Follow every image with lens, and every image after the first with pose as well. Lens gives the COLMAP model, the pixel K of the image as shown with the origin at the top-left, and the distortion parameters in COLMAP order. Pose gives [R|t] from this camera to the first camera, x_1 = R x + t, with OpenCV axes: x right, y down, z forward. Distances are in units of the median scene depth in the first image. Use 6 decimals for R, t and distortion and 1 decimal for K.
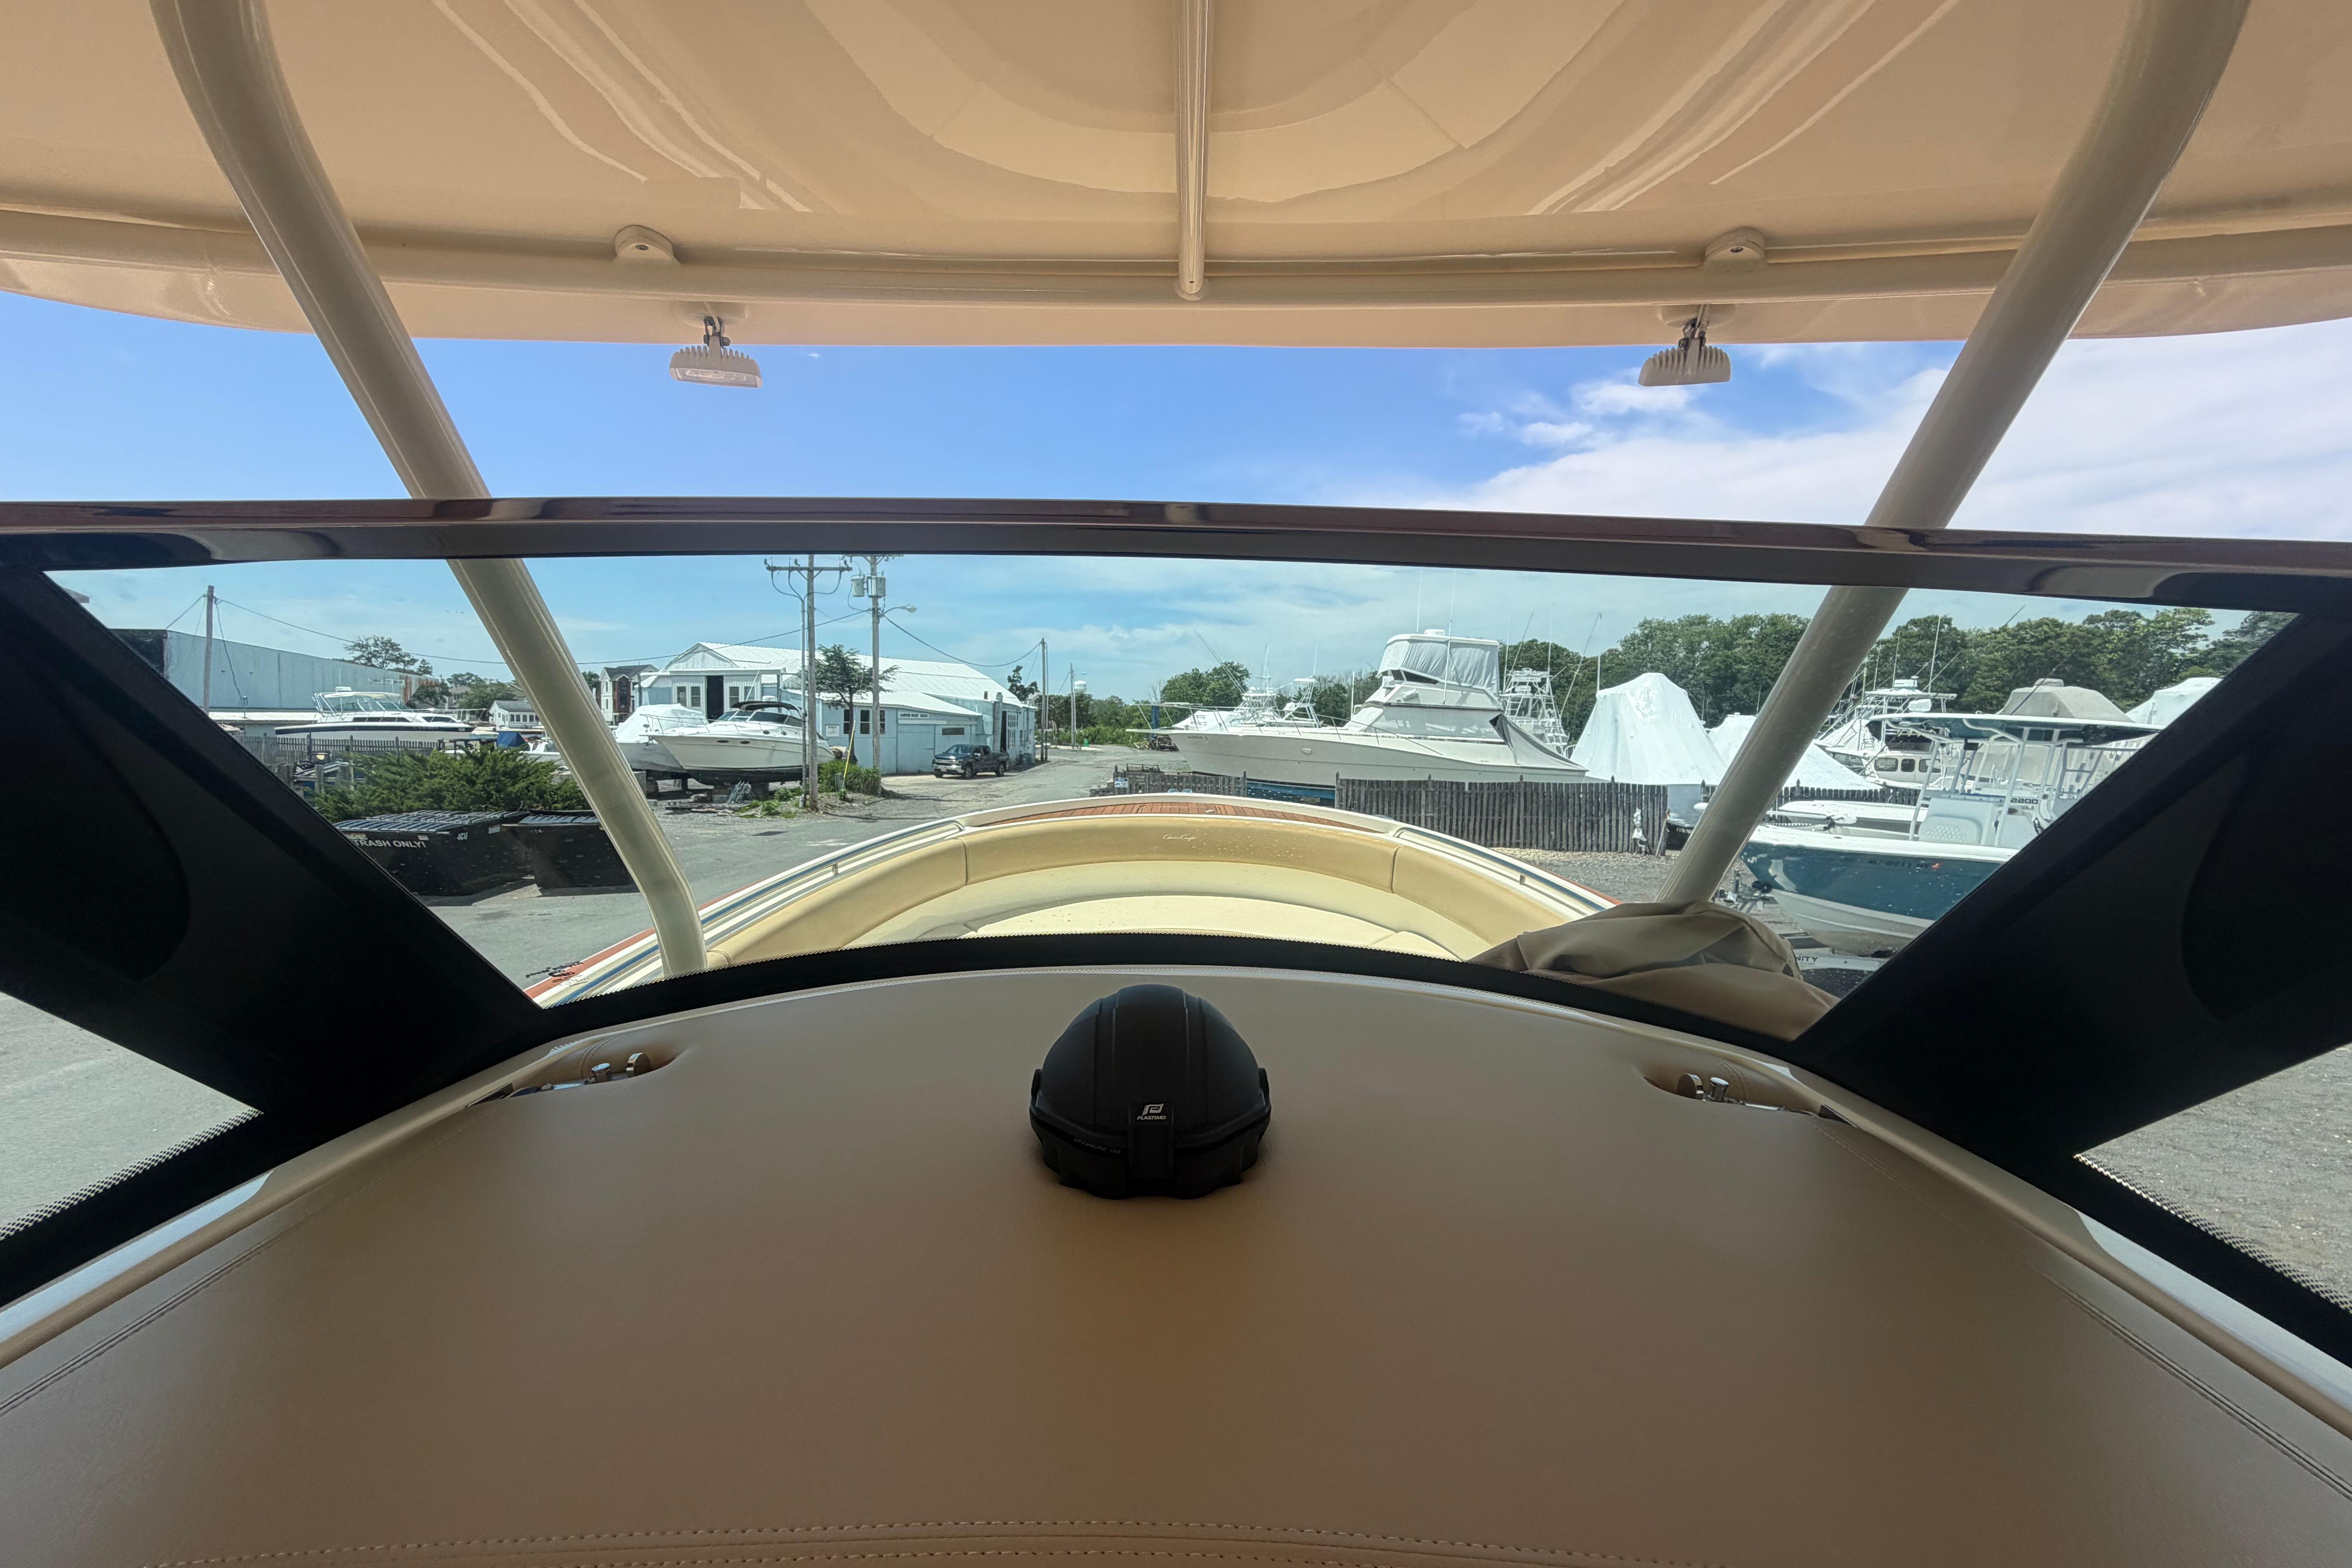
lens RADIAL K [[949.8, 0, 1172.4], [0, 949.8, 773.4], [0, 0, 1]] dist [0.005894, -0.000723]
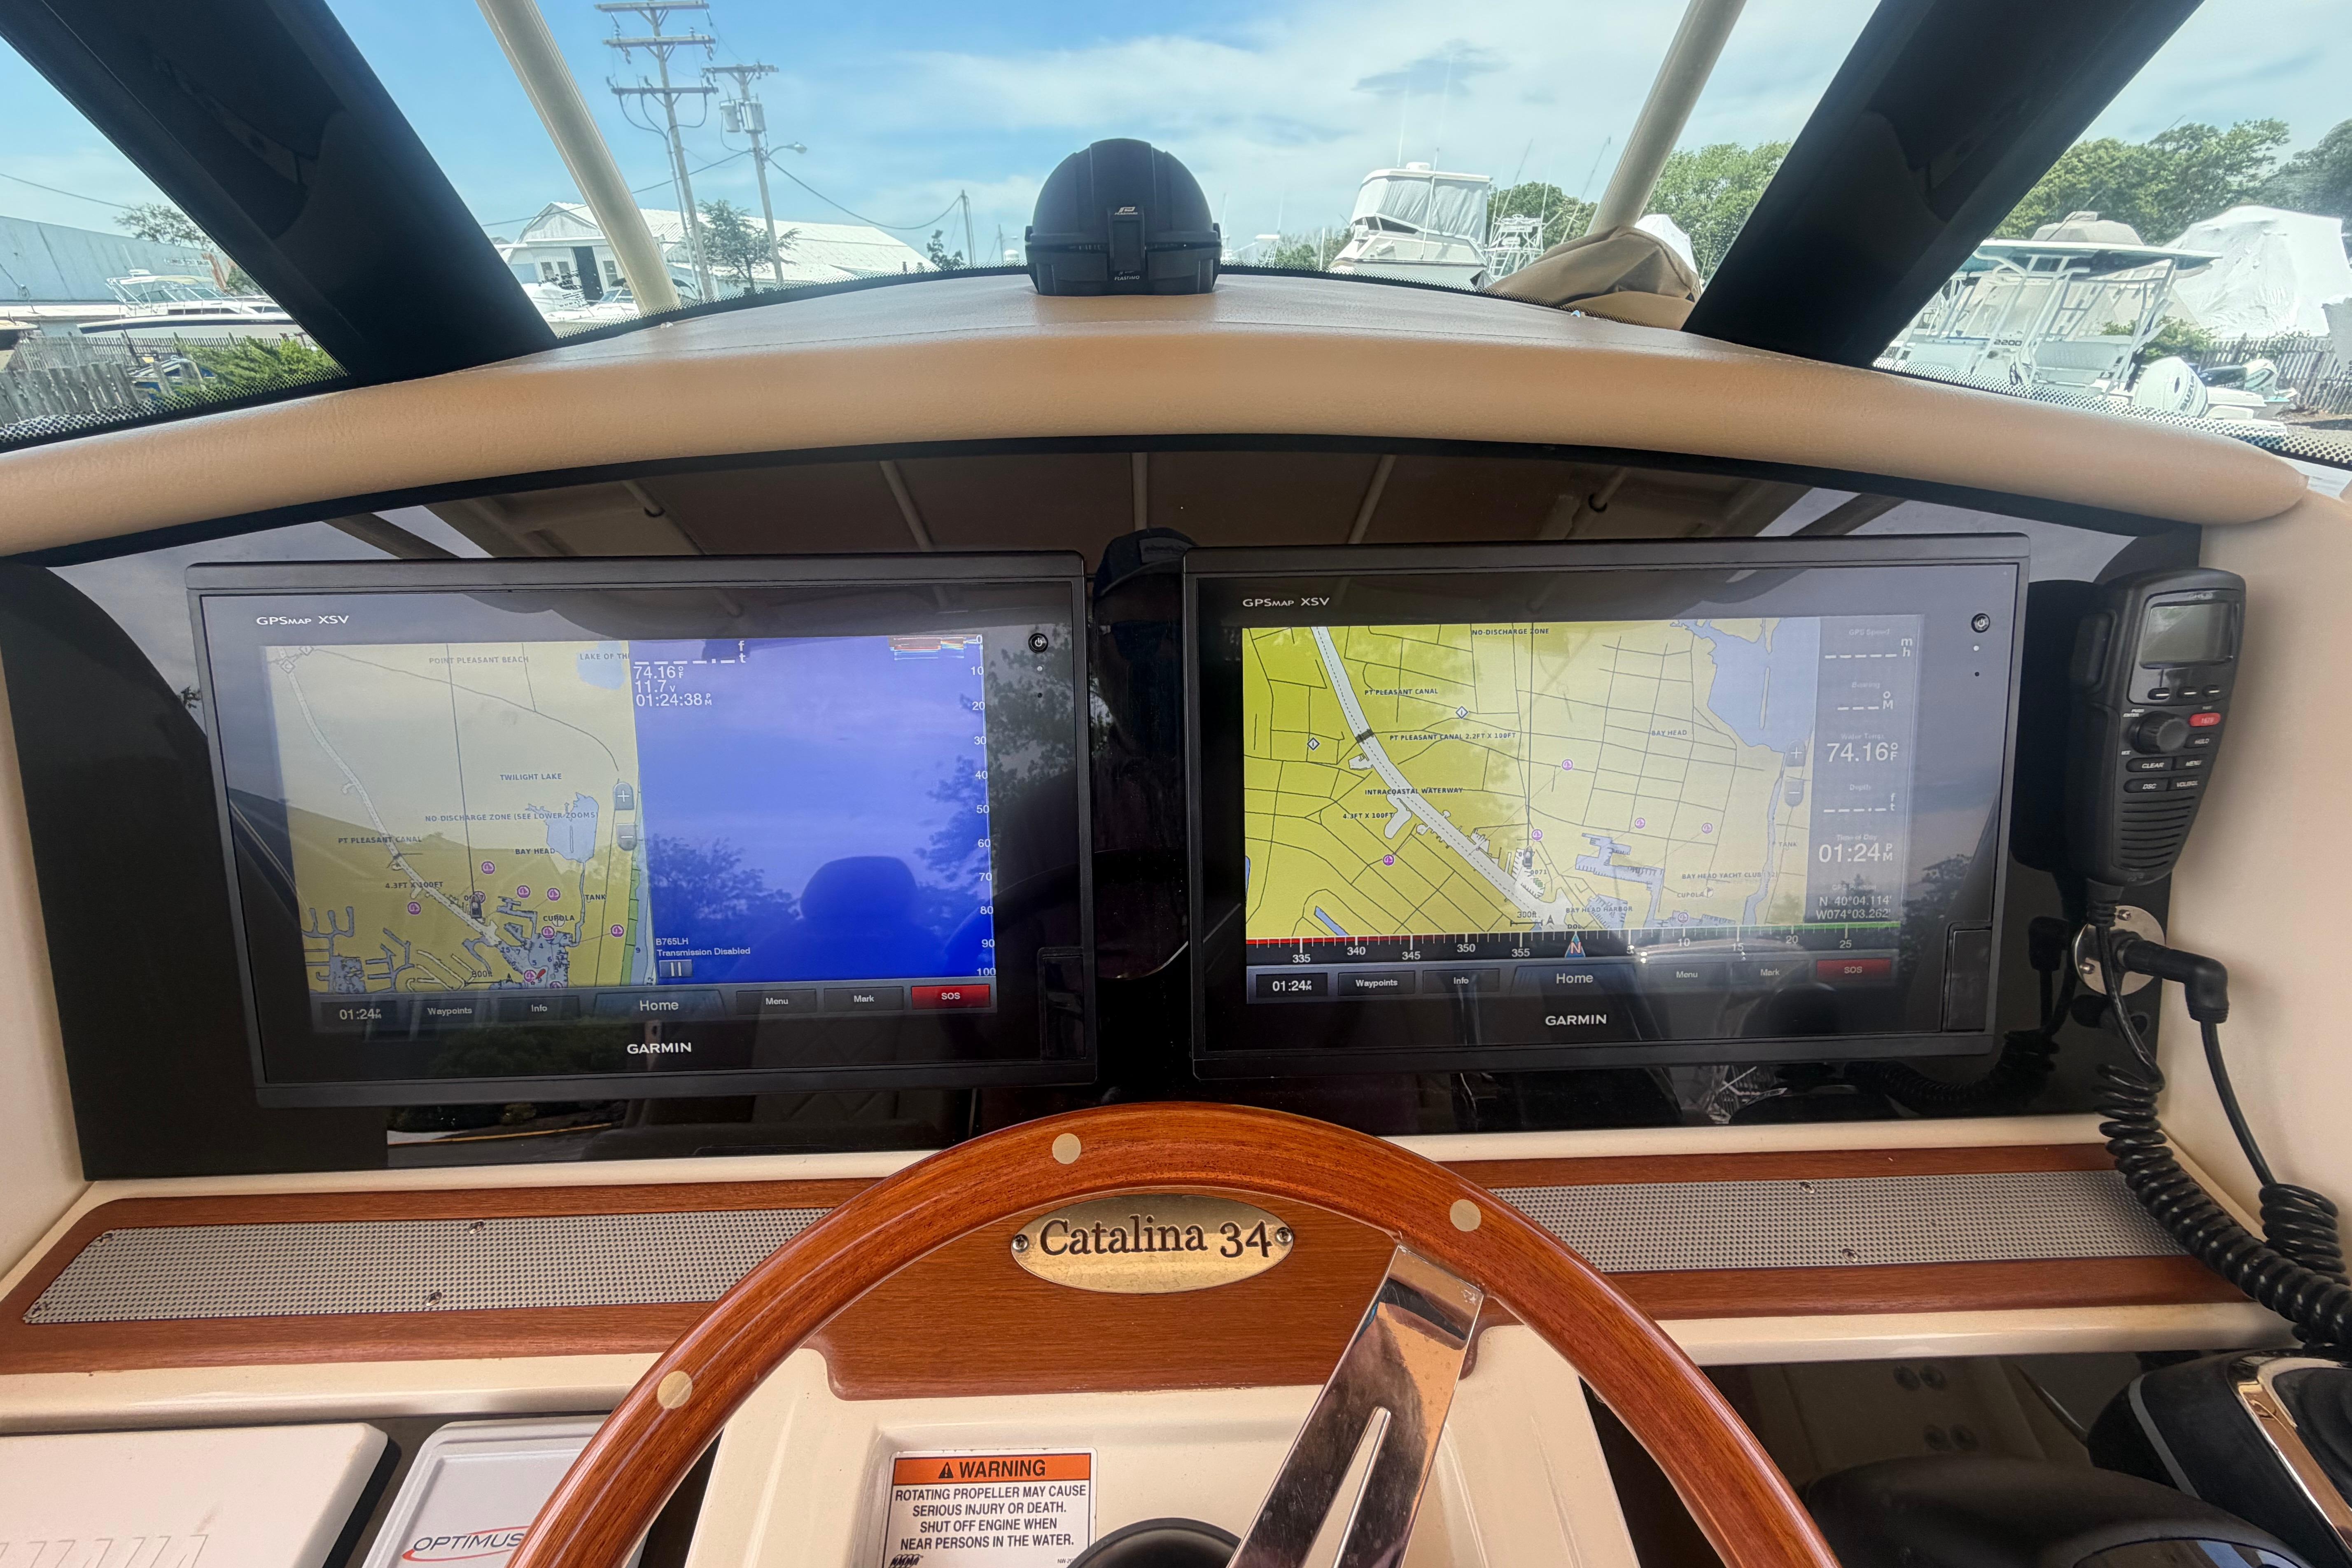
lens RADIAL K [[952.3, 0, 1172.5], [0, 952.3, 777.8], [0, 0, 1]] dist [0.005813, -0.000433]
pose [[0.998503, -0.042603, 0.034300, -0.000478], [0.025395, 0.916545, 0.399124, 0.007130], [-0.048441, -0.397655, 0.916255, -0.005850]]
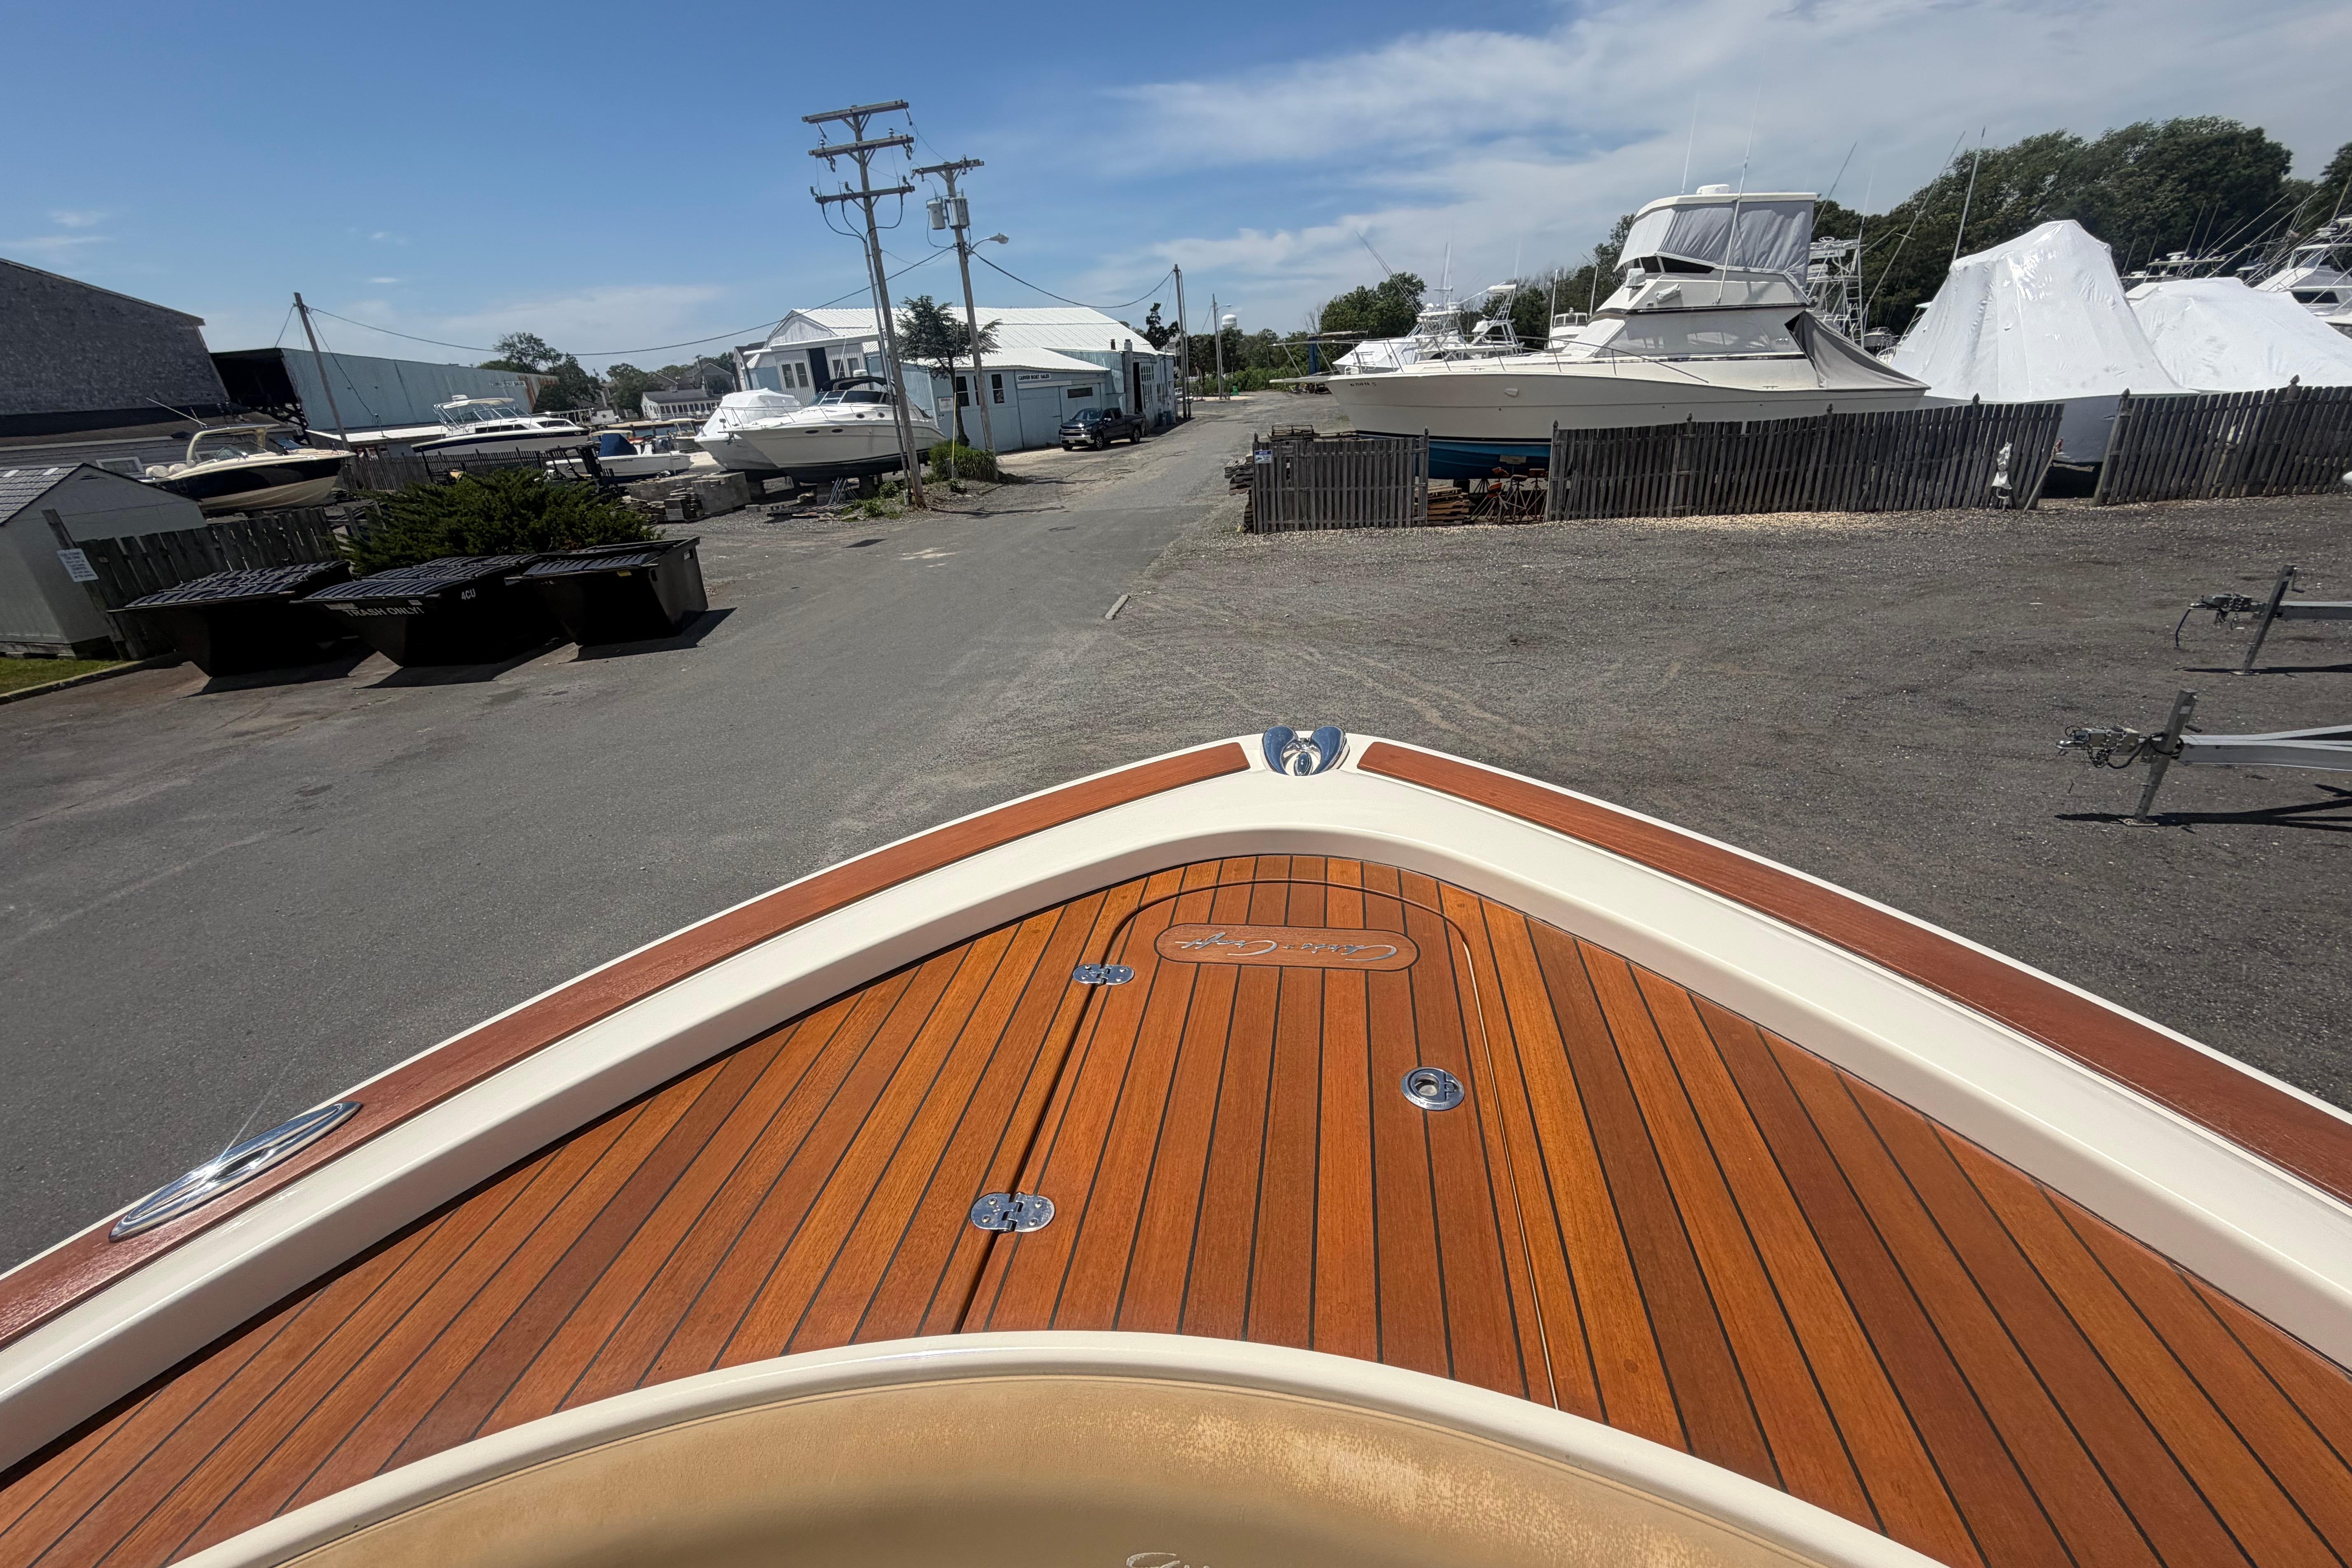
lens RADIAL K [[945.5, 0, 1170.6], [0, 945.5, 770.6], [0, 0, 1]] dist [0.007119, -0.001469]
pose [[0.984486, -0.011651, -0.175078, 0.002910], [0.071565, 0.937691, 0.340020, -0.011805], [0.160207, -0.347275, 0.923977, 0.114810]]
